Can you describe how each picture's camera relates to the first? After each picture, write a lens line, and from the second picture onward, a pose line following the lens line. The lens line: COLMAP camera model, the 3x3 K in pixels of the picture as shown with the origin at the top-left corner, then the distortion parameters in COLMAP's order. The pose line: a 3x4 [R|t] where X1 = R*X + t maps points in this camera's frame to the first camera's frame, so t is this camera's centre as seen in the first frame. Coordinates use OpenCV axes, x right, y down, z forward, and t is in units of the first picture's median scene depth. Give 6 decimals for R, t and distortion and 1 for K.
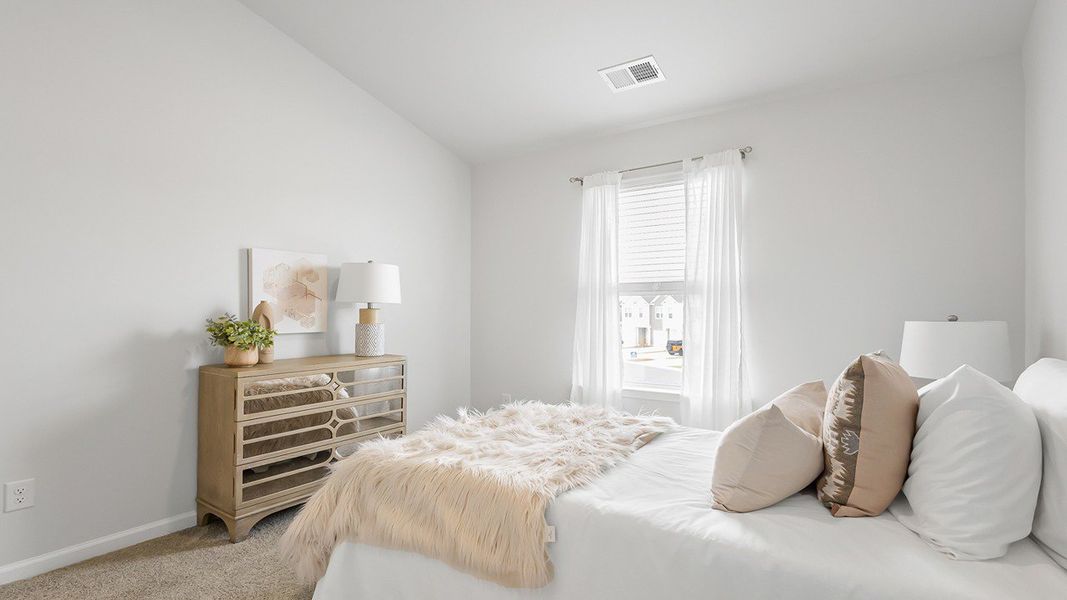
lens RADIAL K [[528.5, 0, 535.0], [0, 528.5, 309.4], [0, 0, 1]] dist [0.004314, 0.000123]
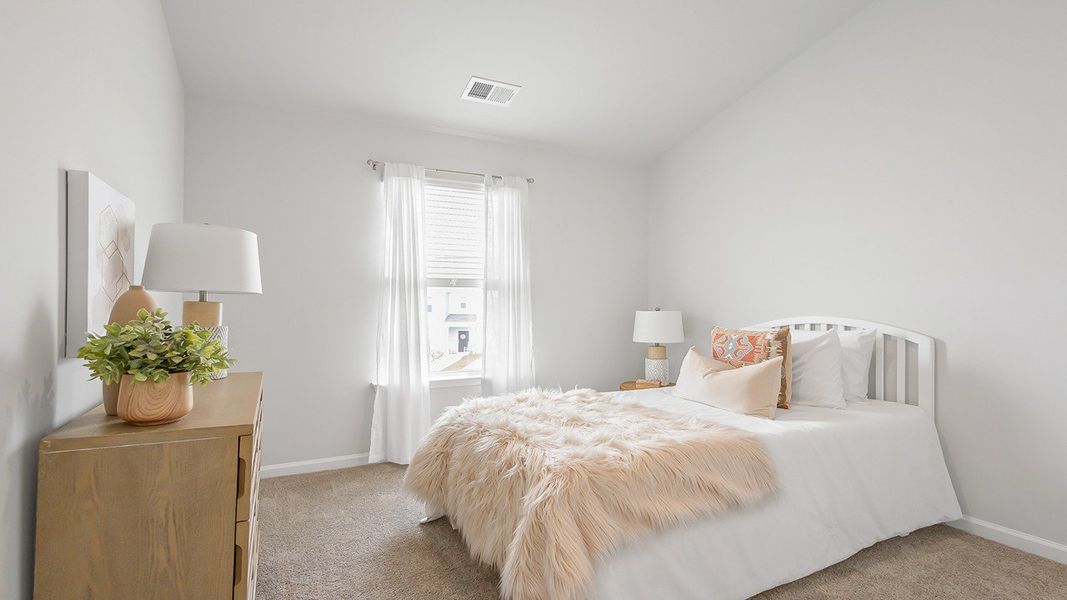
lens RADIAL K [[499.3, 0, 534.6], [0, 499.3, 295.9], [0, 0, 1]] dist [0.008624, 0.000231]
pose [[0.489441, 0.014872, 0.871910, -0.614603], [-0.004064, 0.999883, -0.014773, -0.000967], [-0.872027, 0.003687, 0.489444, 0.369230]]
